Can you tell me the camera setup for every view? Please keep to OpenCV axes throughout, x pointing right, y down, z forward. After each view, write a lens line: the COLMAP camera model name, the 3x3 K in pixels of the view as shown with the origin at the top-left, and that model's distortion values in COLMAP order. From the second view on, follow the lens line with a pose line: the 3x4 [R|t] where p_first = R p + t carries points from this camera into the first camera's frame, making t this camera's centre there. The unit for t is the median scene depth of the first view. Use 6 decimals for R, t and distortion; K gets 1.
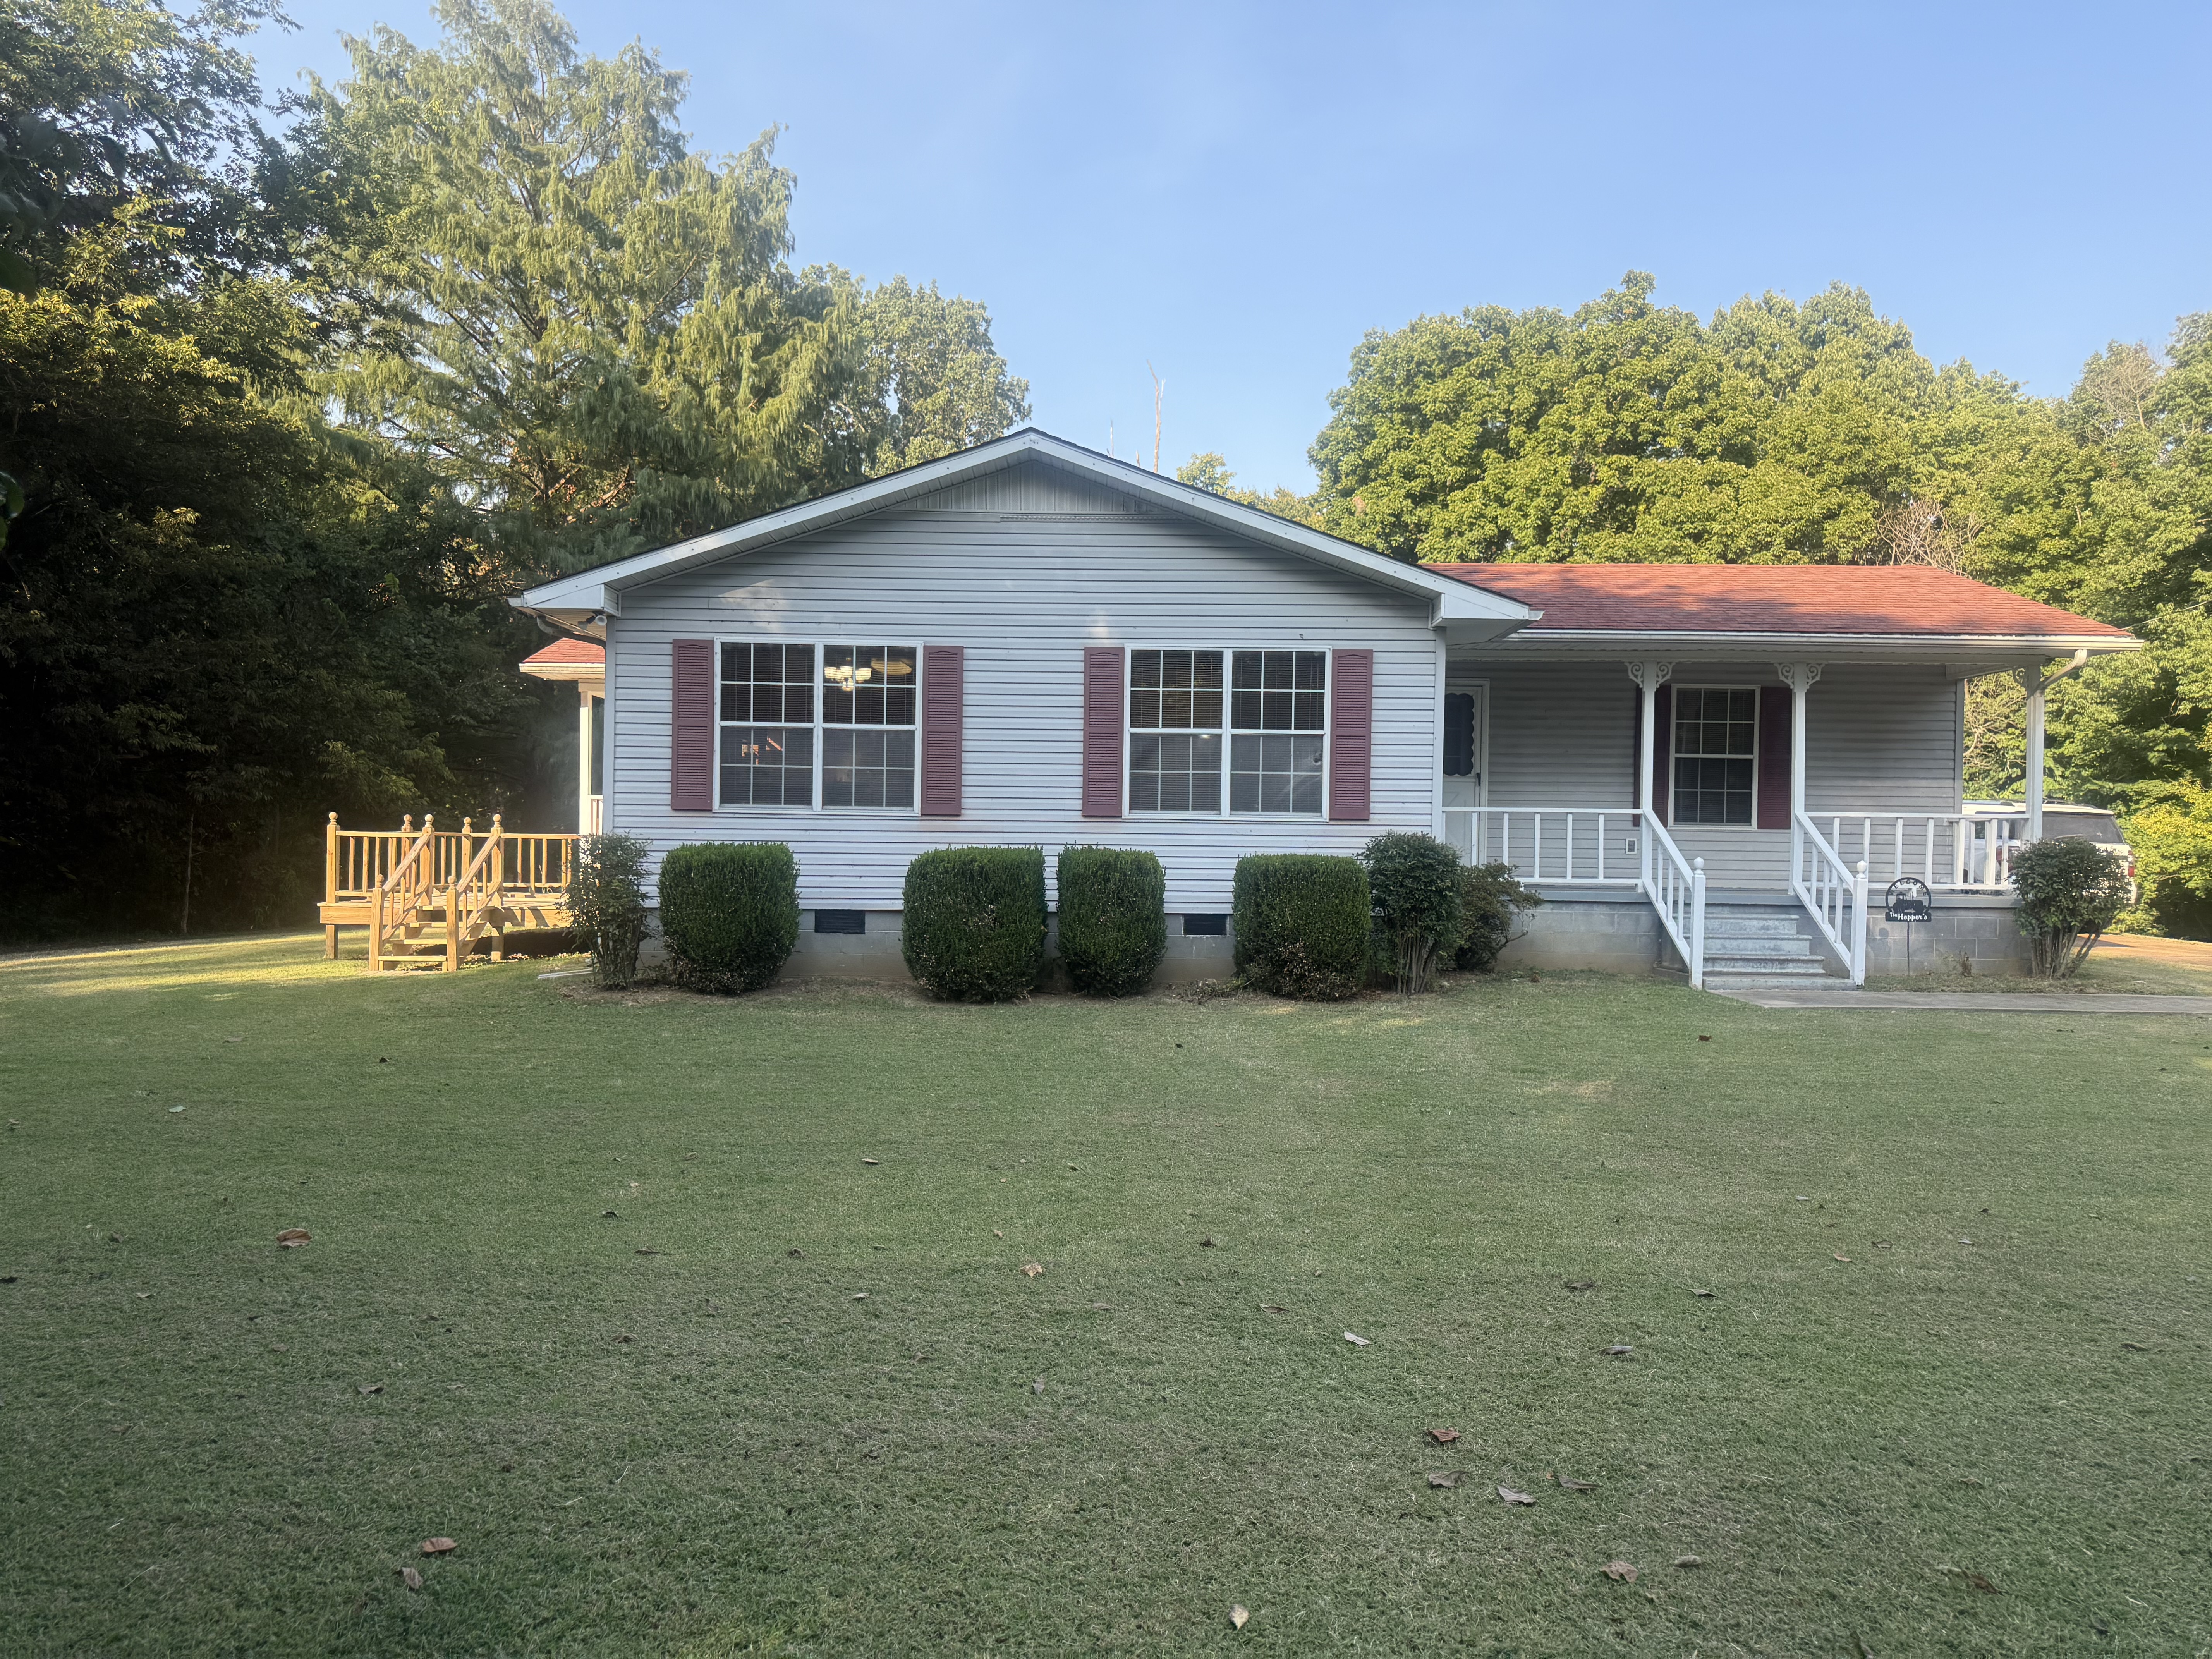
lens RADIAL K [[1585.4, 0, 1124.8], [0, 1585.4, 860.5], [0, 0, 1]] dist [0.085048, -0.070461]
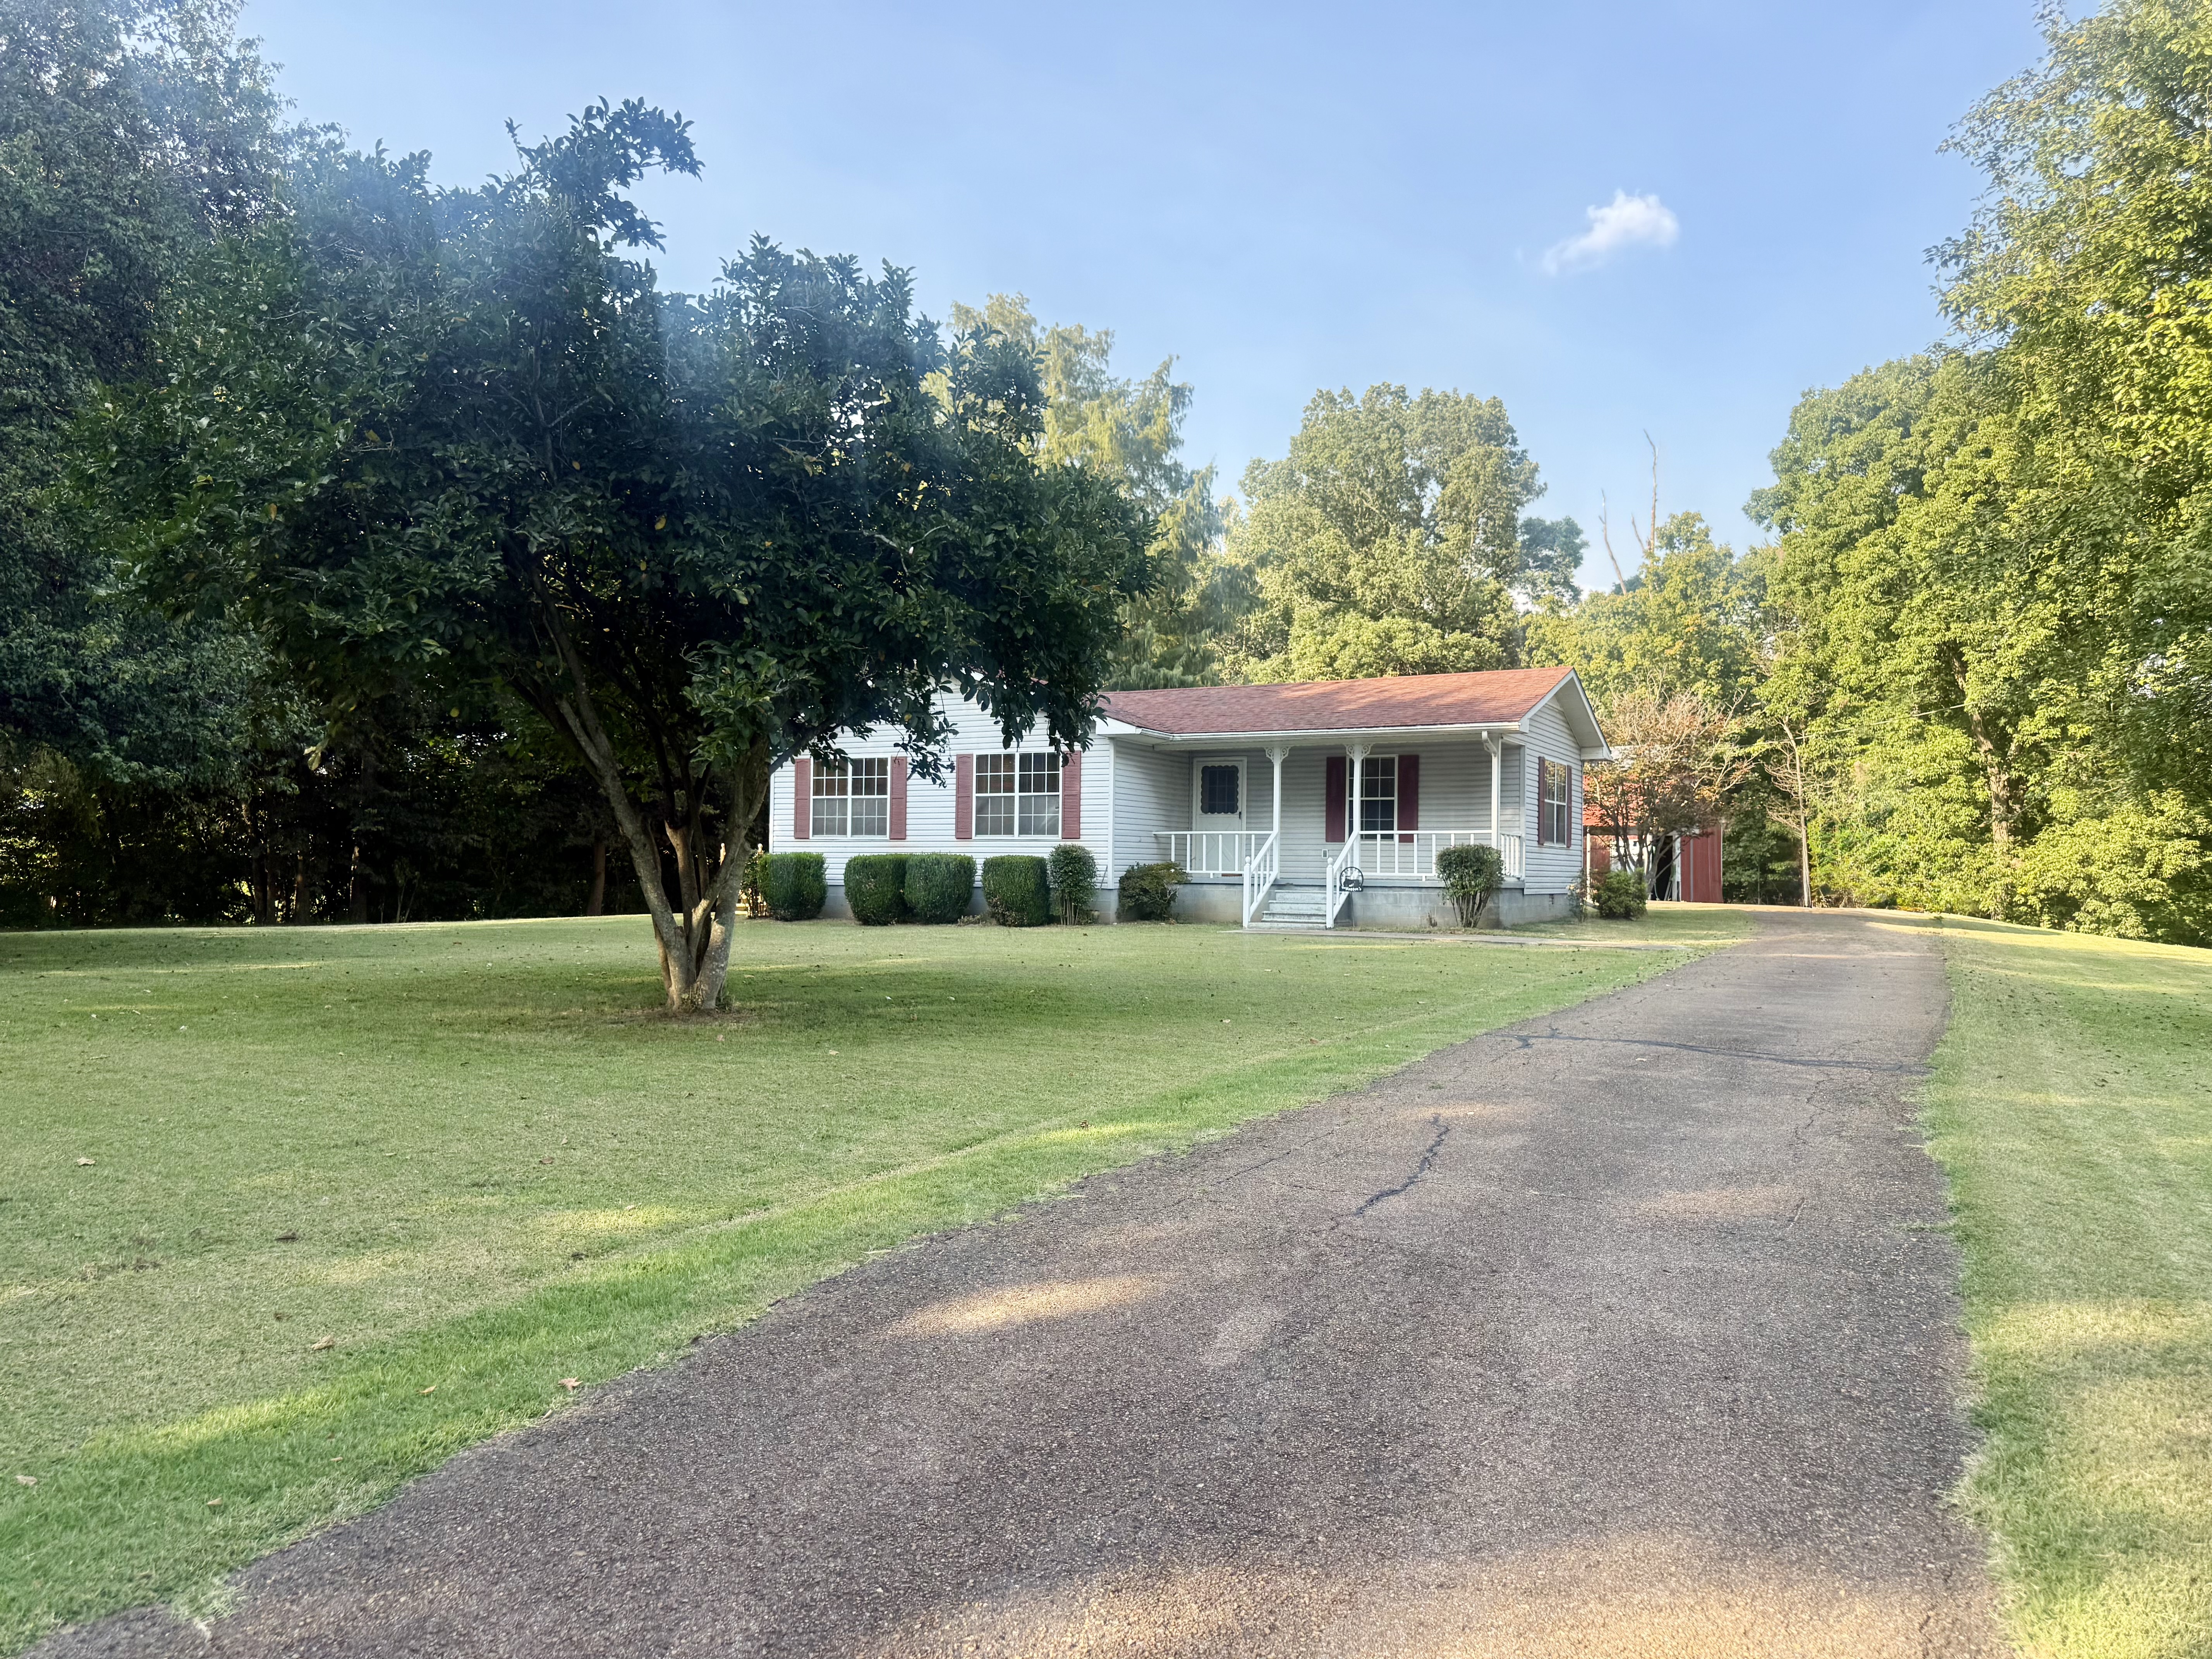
lens RADIAL K [[1585.4, 0, 1124.8], [0, 1585.4, 860.5], [0, 0, 1]] dist [0.085048, -0.070461]
pose [[0.888216, -0.007552, -0.459364, 1.077364], [-0.005068, 0.999643, -0.026234, 0.051026], [0.459398, 0.025630, 0.887861, -0.673577]]
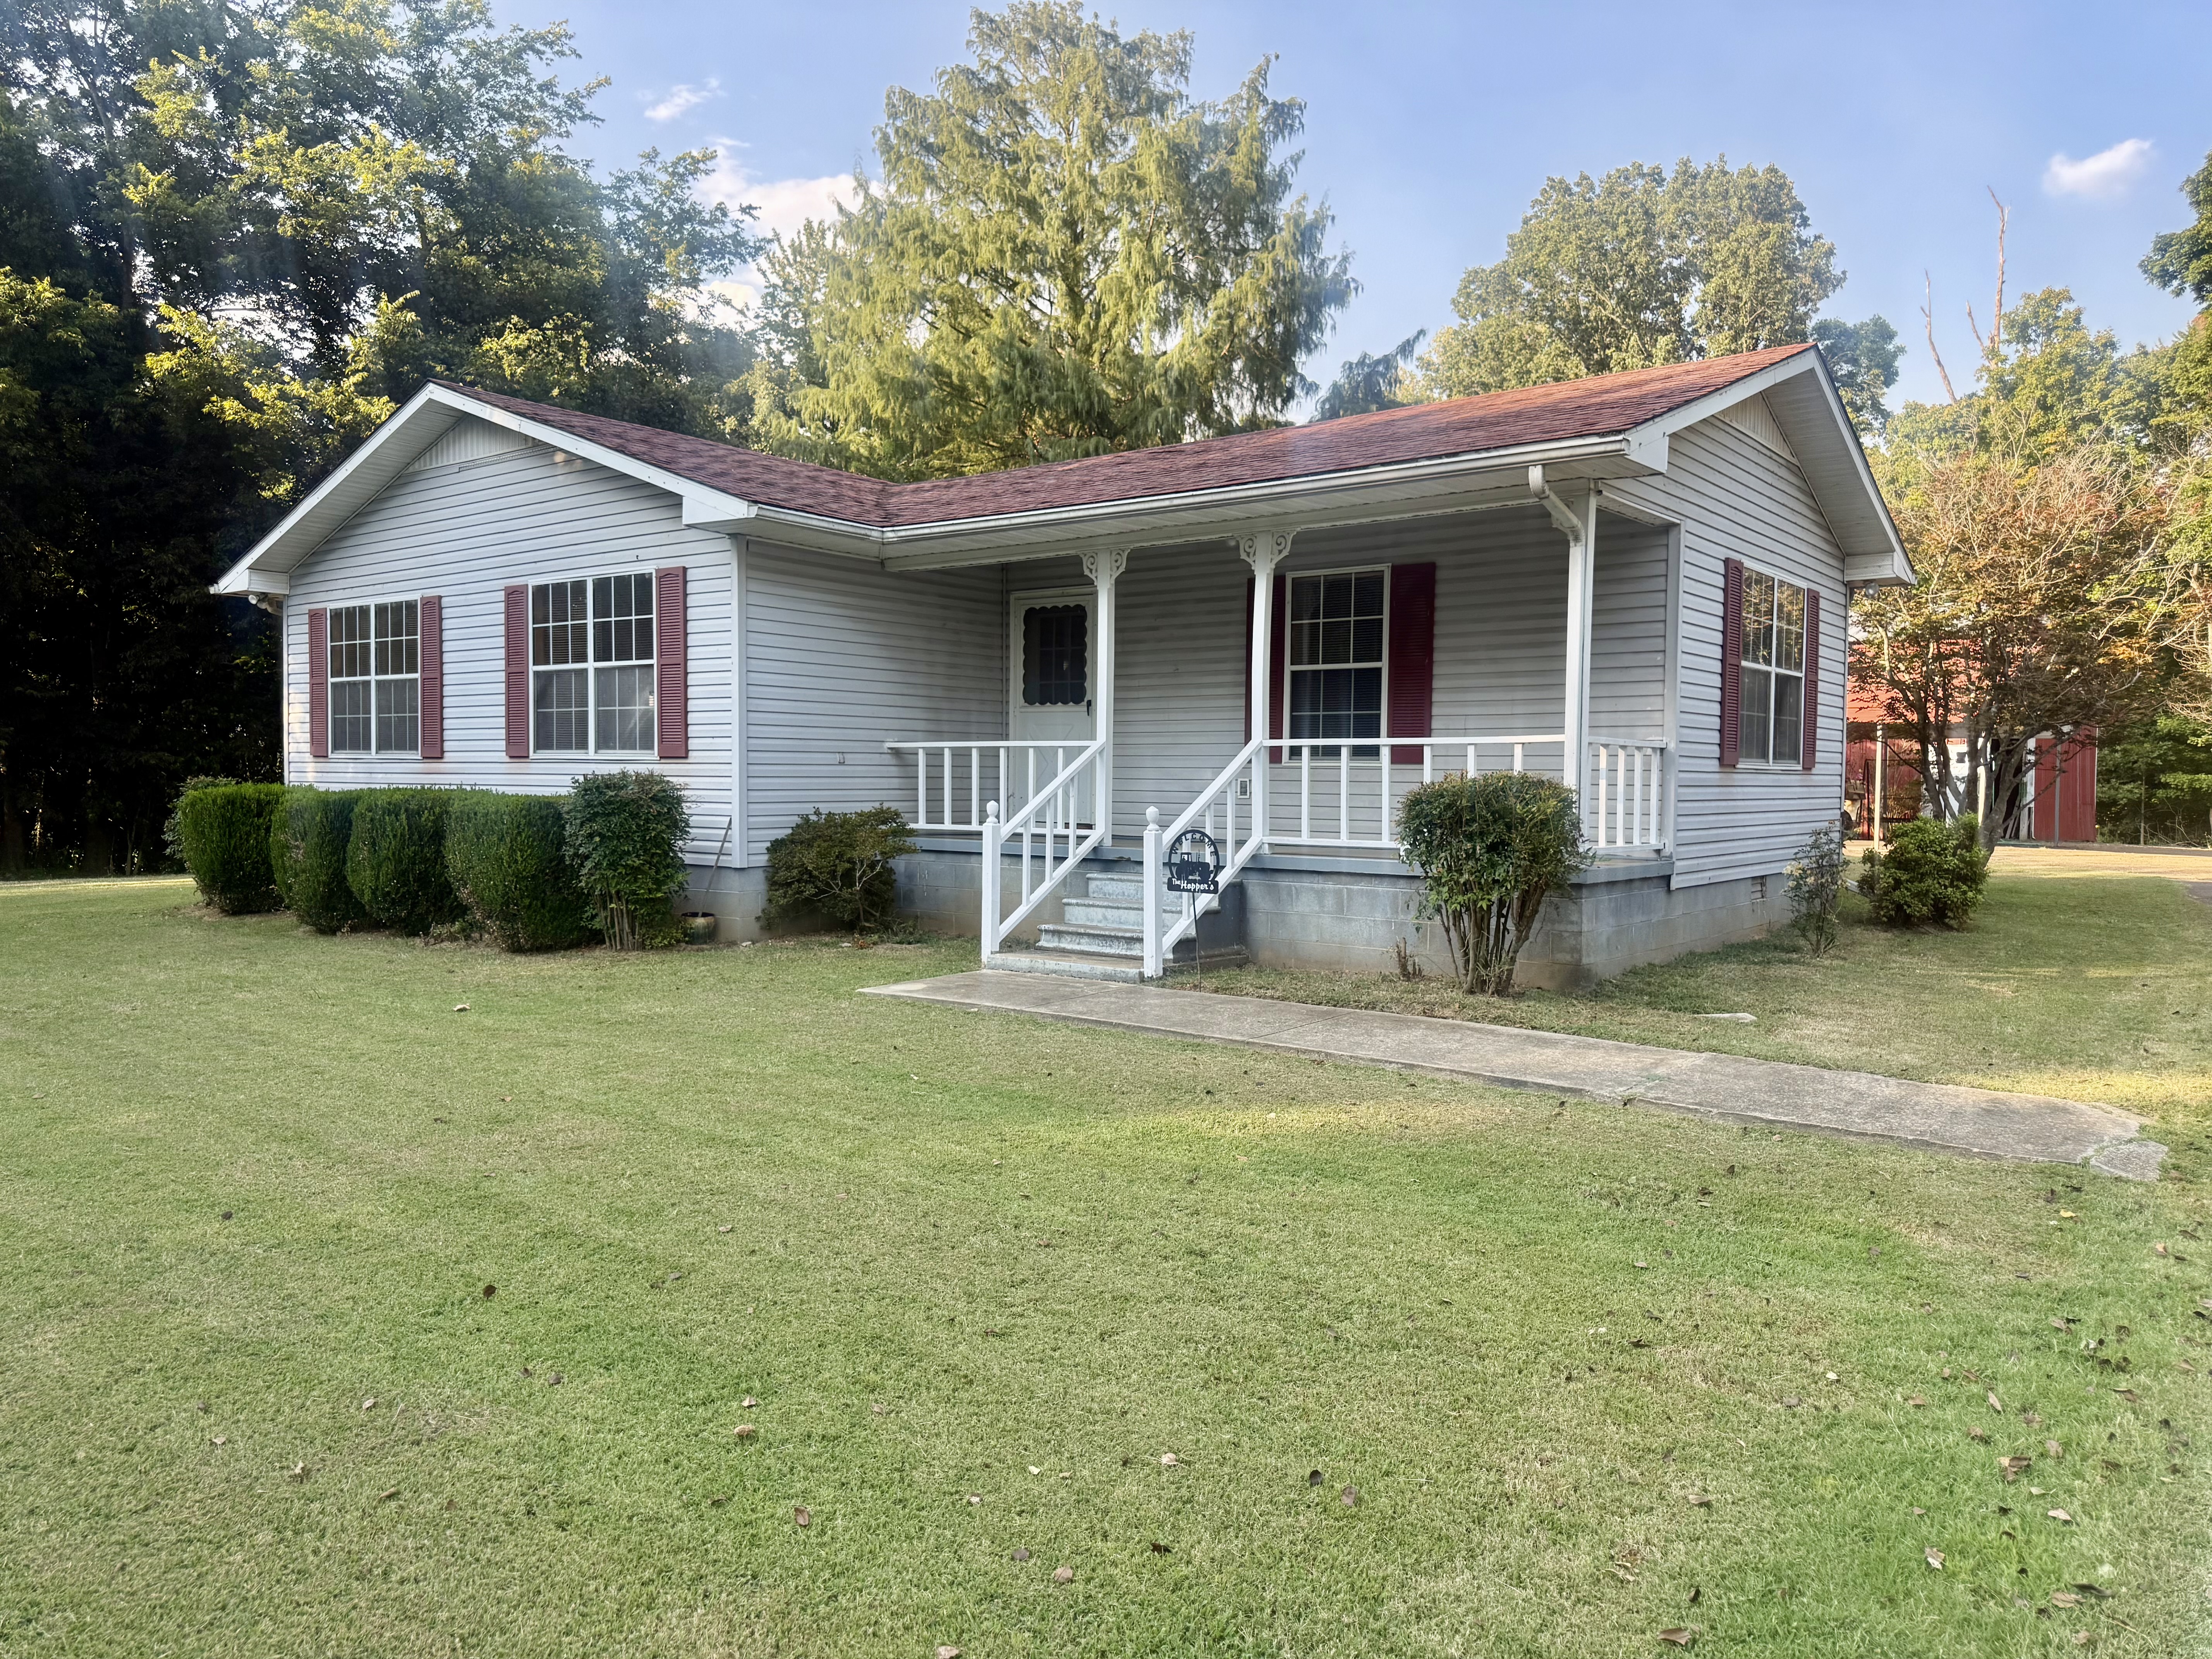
lens RADIAL K [[1585.4, 0, 1124.8], [0, 1585.4, 860.5], [0, 0, 1]] dist [0.085048, -0.070461]
pose [[0.799707, 0.025644, -0.599842, 0.888491], [-0.006015, 0.999379, 0.034706, -0.000198], [0.600360, -0.024146, 0.799365, 0.423888]]
